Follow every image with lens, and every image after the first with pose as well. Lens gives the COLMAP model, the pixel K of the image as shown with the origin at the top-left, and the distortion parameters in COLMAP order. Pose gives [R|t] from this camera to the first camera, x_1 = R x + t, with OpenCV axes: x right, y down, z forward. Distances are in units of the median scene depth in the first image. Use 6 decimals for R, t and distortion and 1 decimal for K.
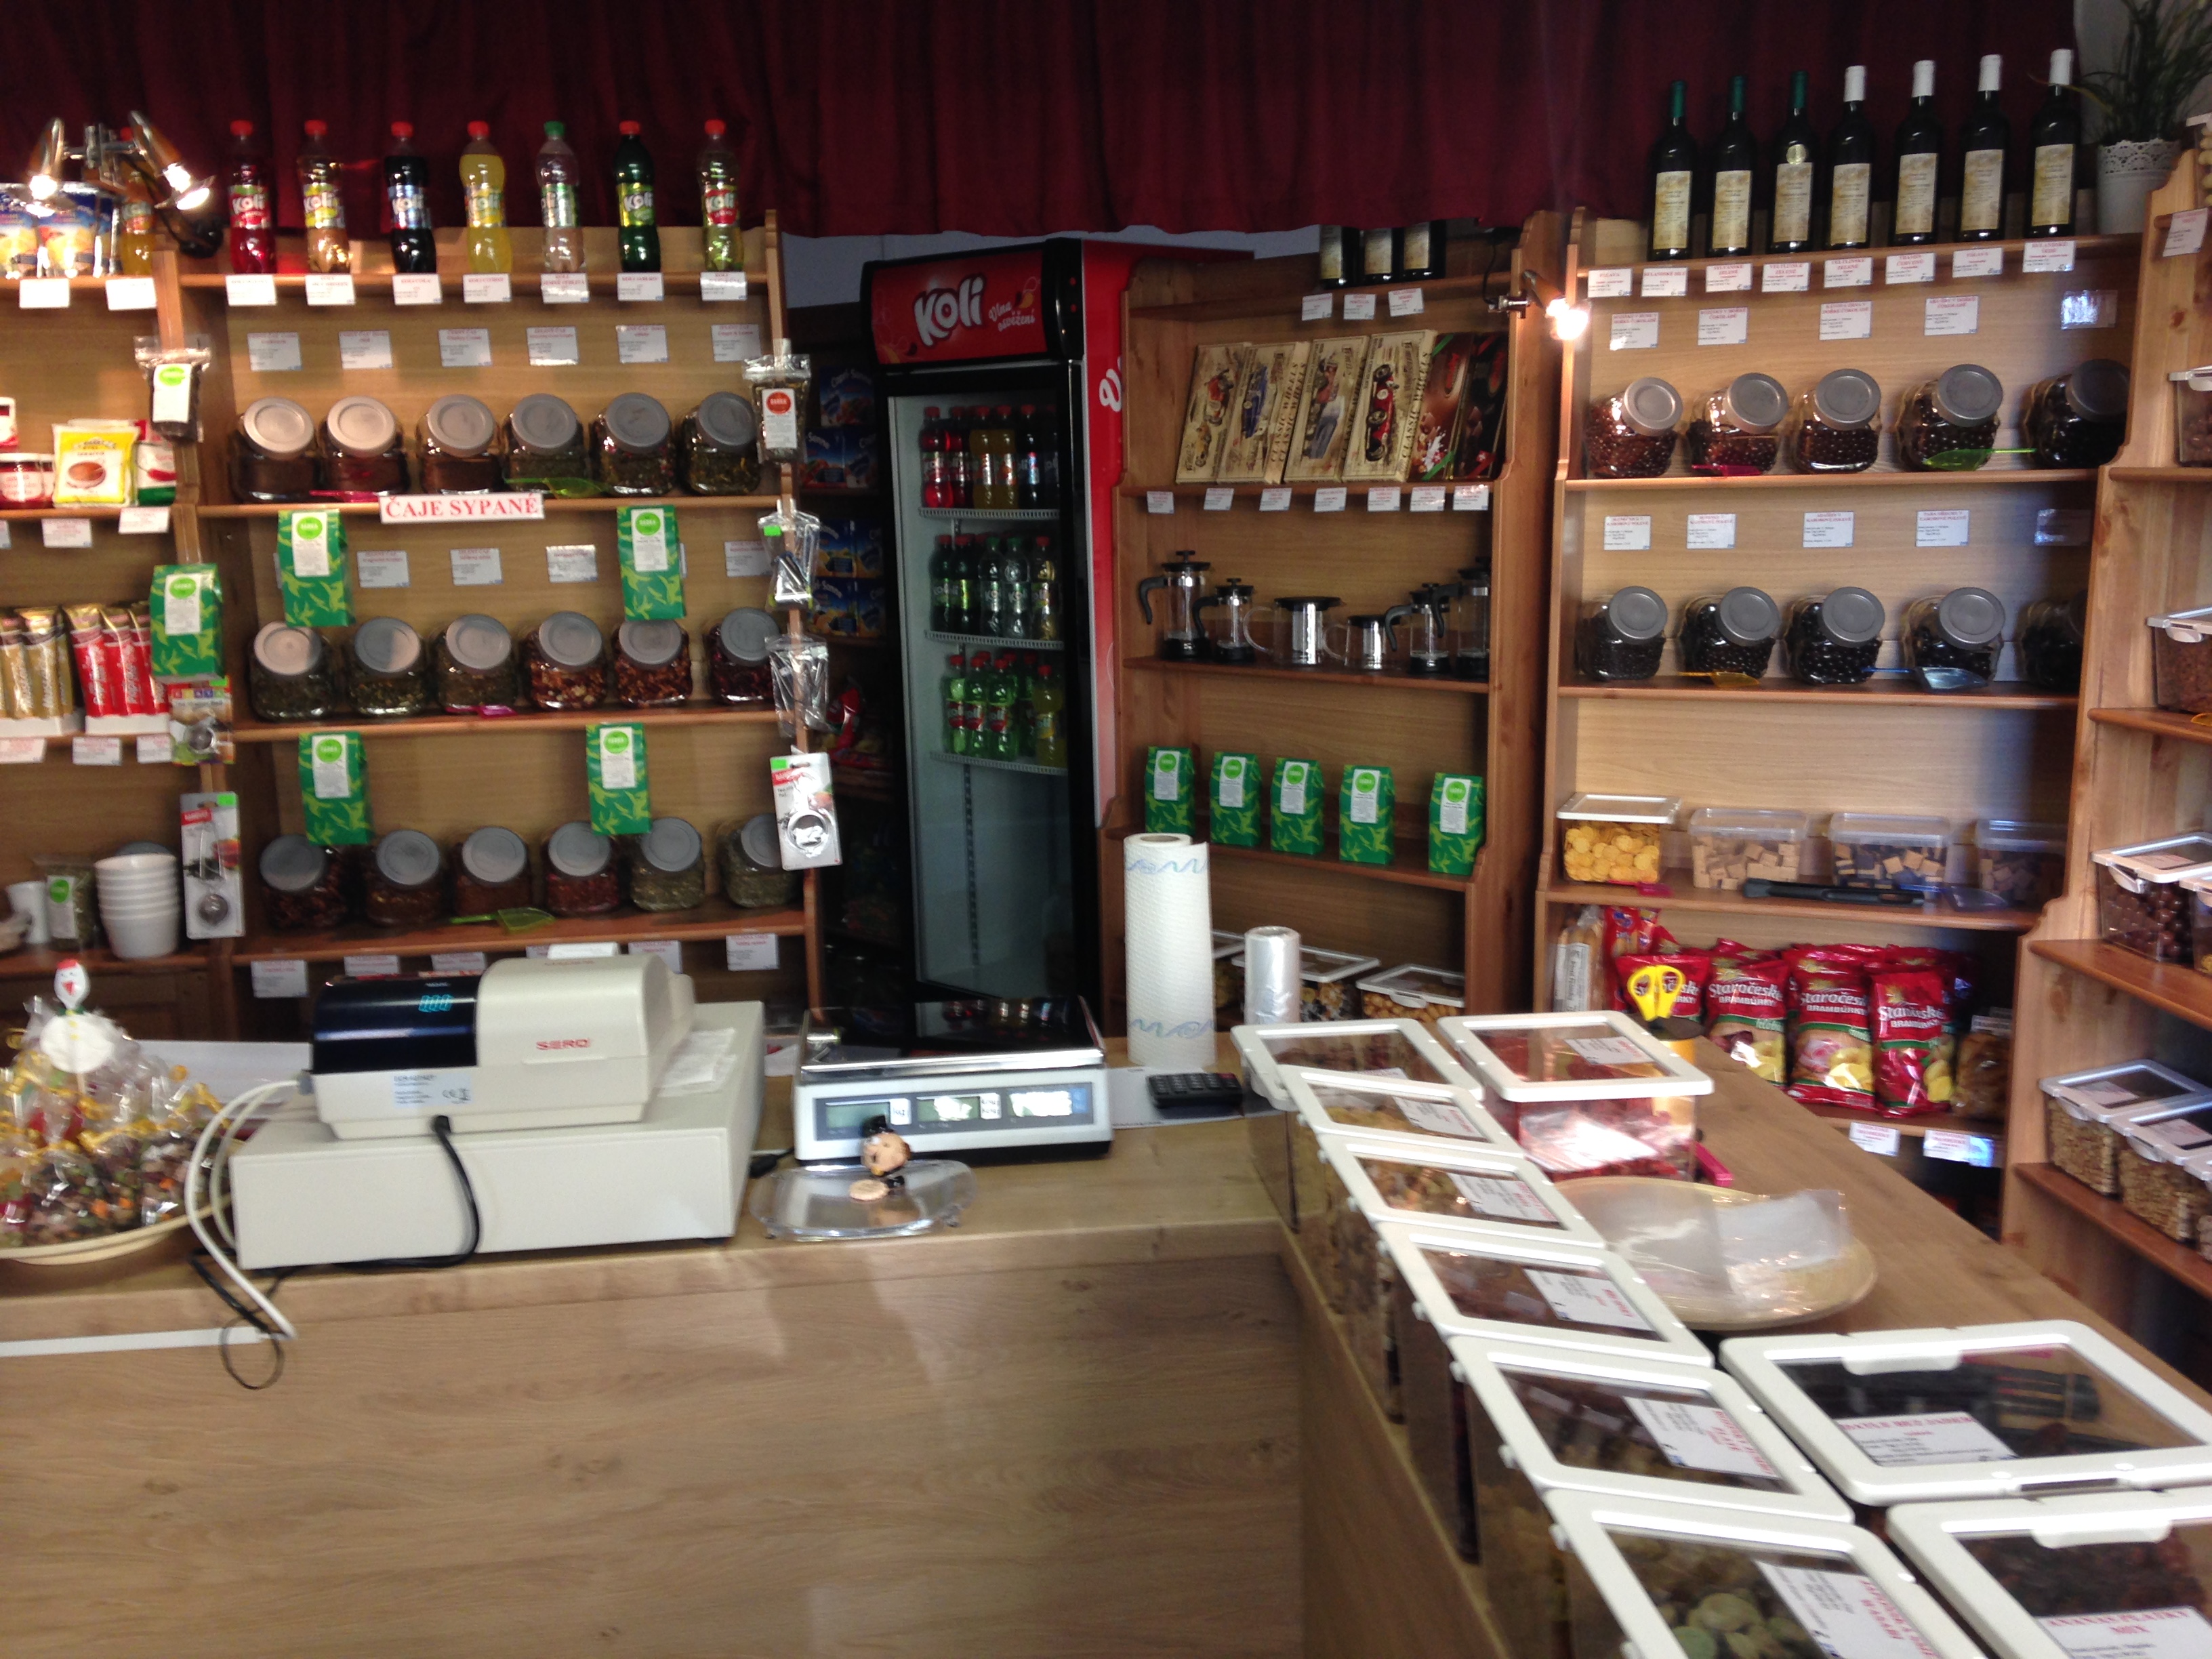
lens RADIAL K [[1992.7, 0, 1124.1], [0, 1992.7, 823.3], [0, 0, 1]] dist [0.184353, -0.278481]
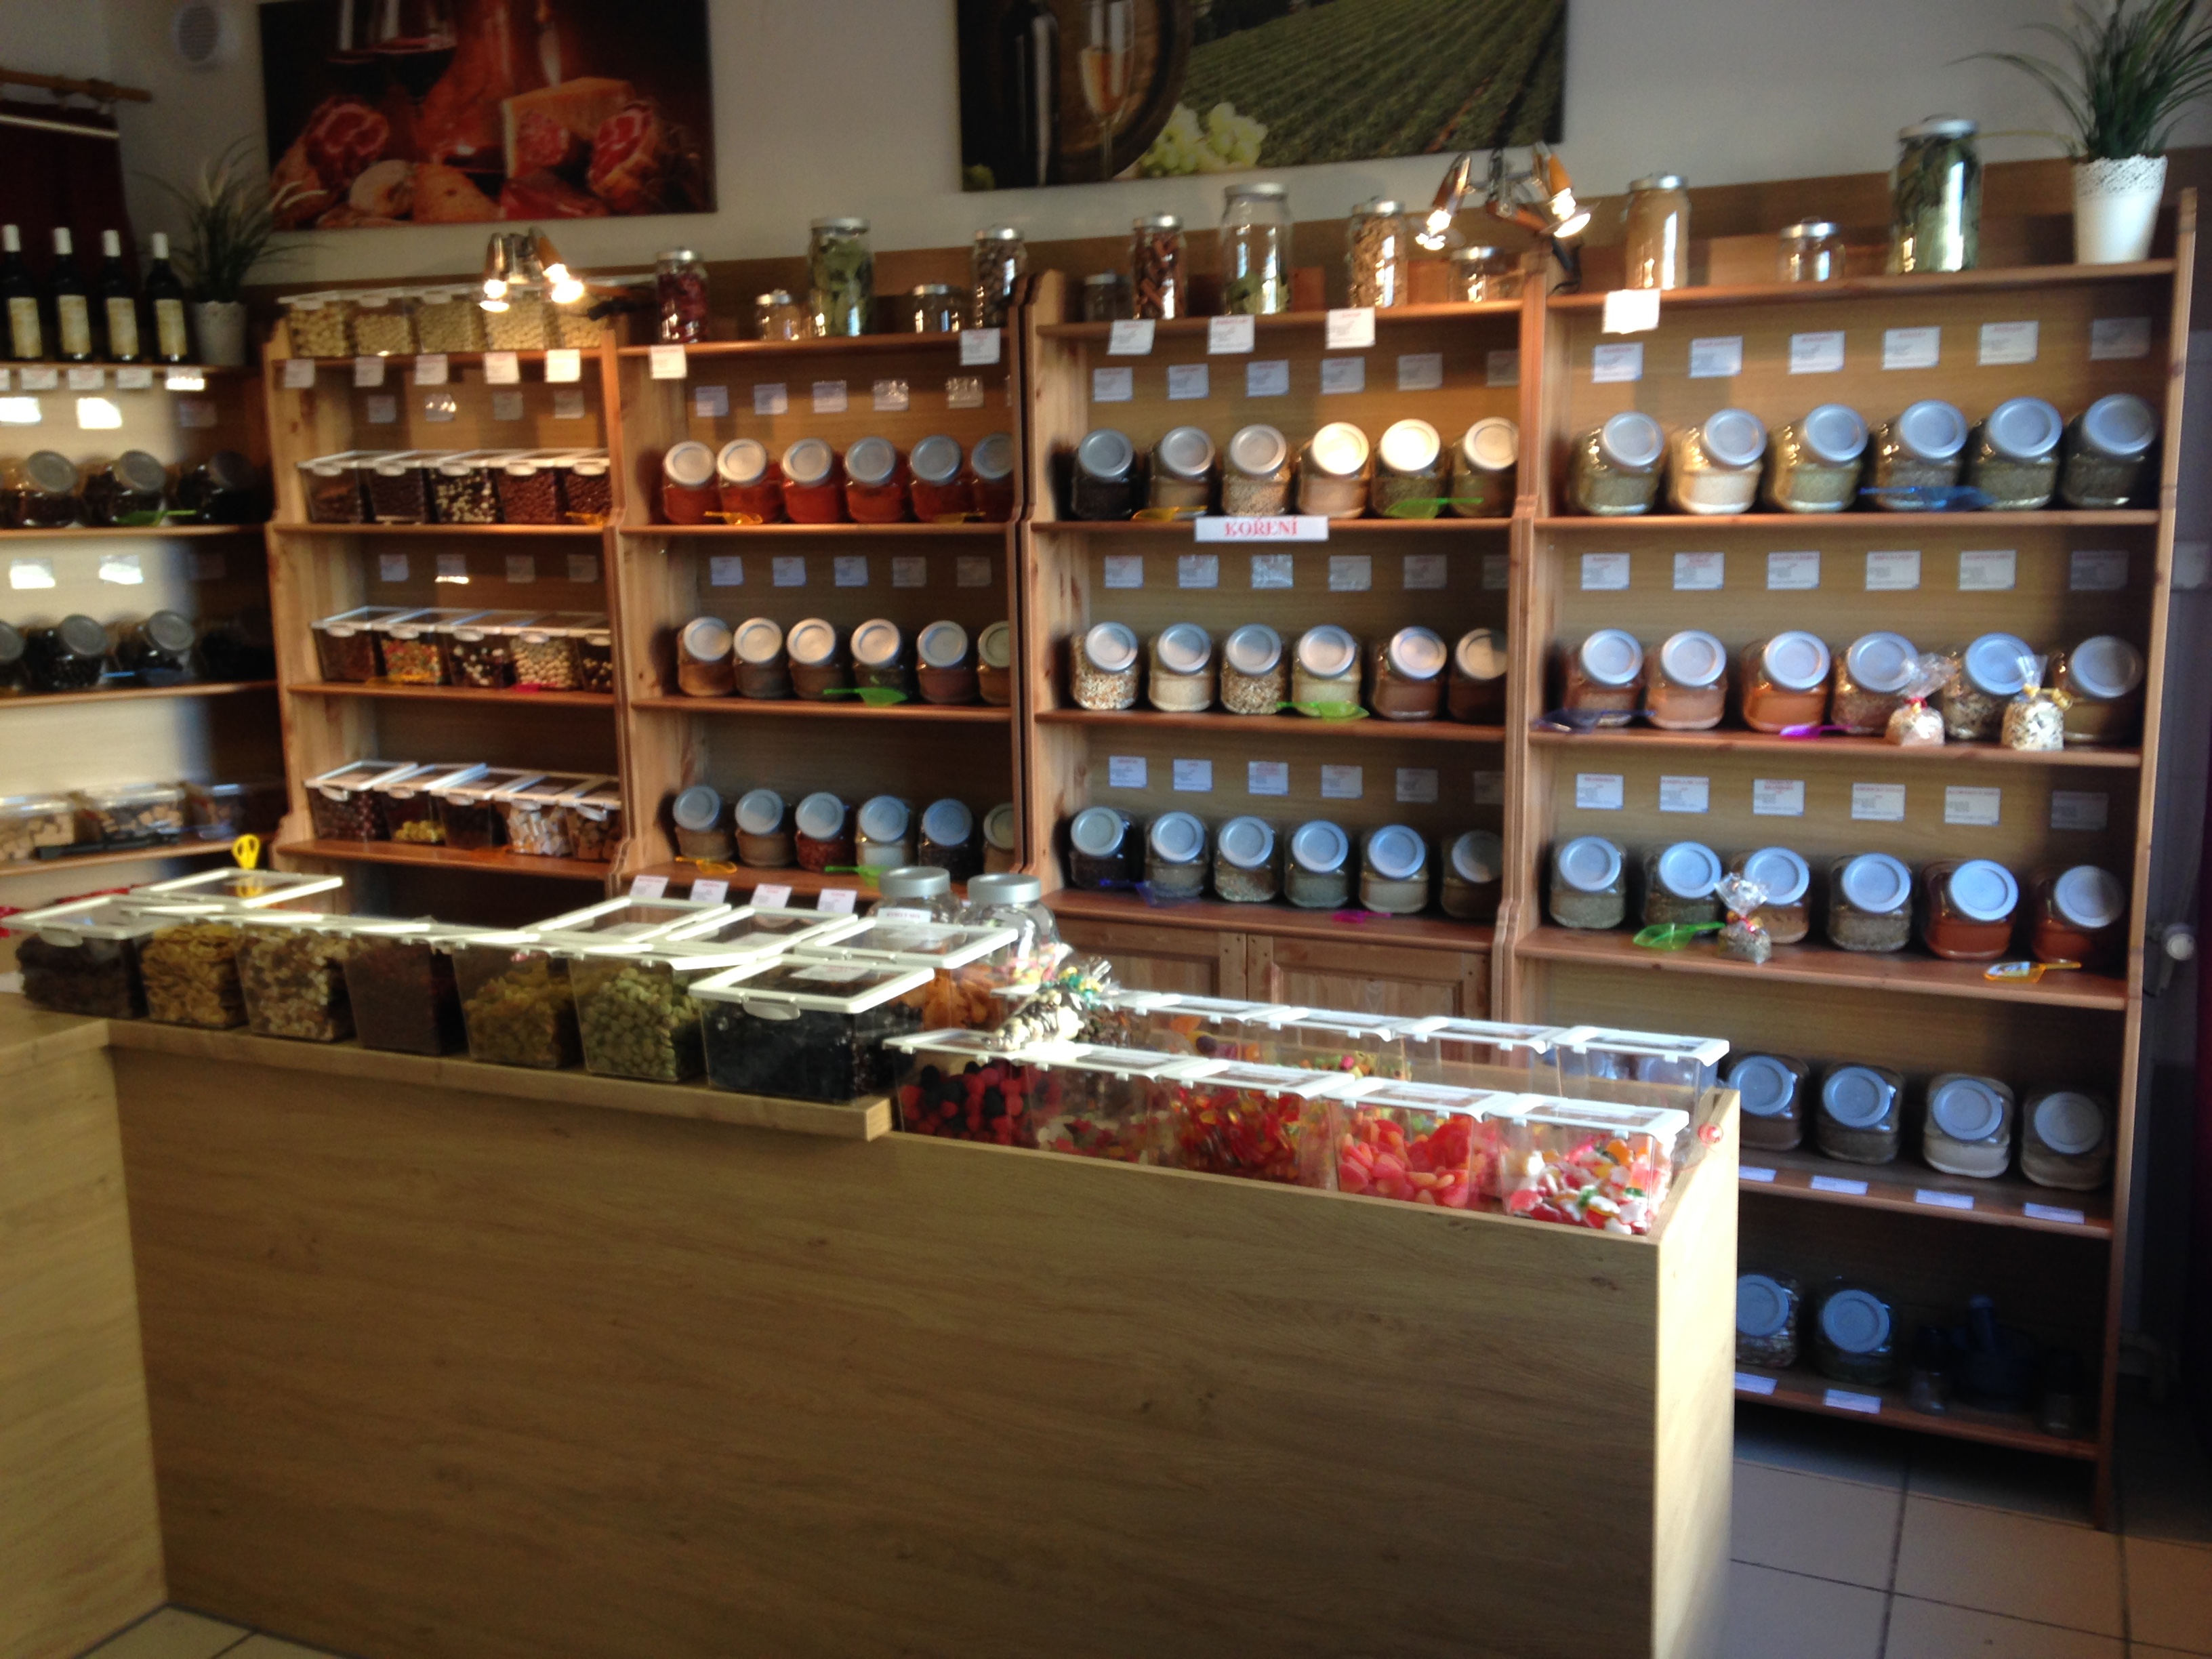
lens RADIAL K [[1992.7, 0, 1124.1], [0, 1992.7, 823.3], [0, 0, 1]] dist [0.184353, -0.278481]
pose [[0.511218, -0.142554, 0.847546, -0.449391], [0.162523, 0.984390, 0.067541, 0.038302], [-0.843945, 0.103217, 0.526406, -0.263967]]
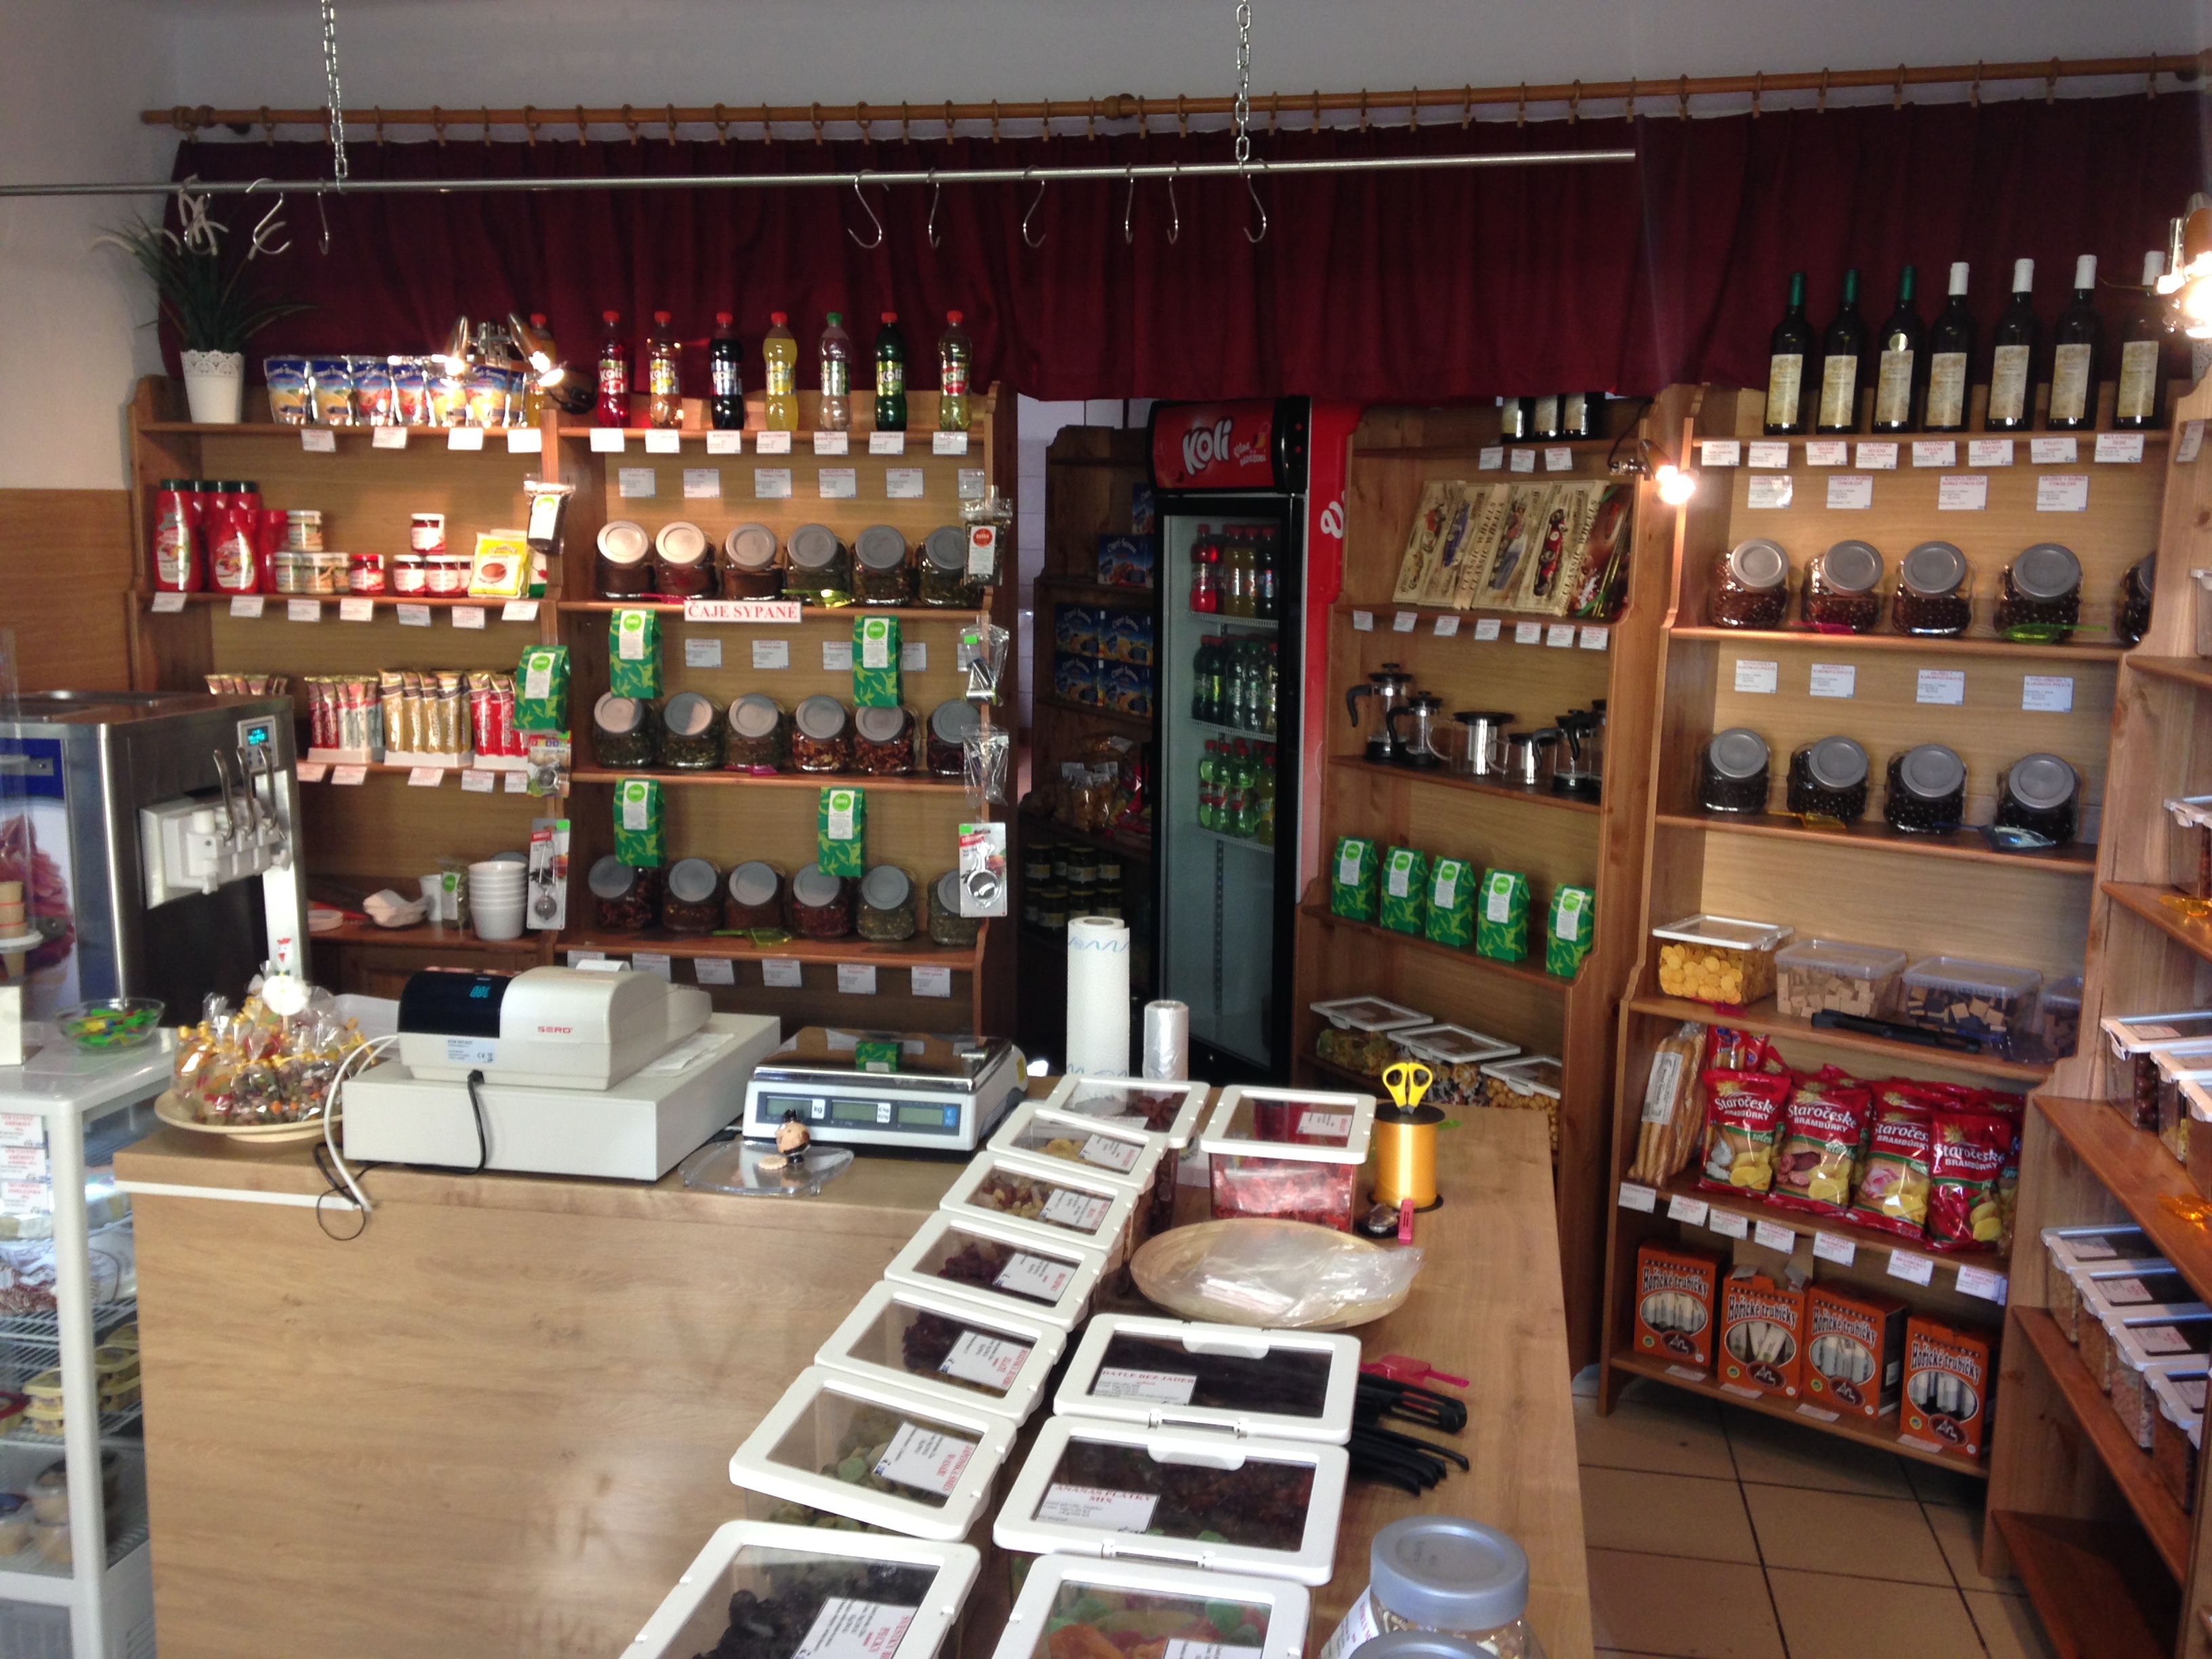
lens RADIAL K [[1992.7, 0, 1124.1], [0, 1992.7, 823.3], [0, 0, 1]] dist [0.184353, -0.278481]
pose [[0.956956, 0.078821, -0.279324, 0.257995], [-0.085103, 0.996318, -0.010414, -0.028797], [0.277475, 0.033737, 0.960140, -0.137048]]
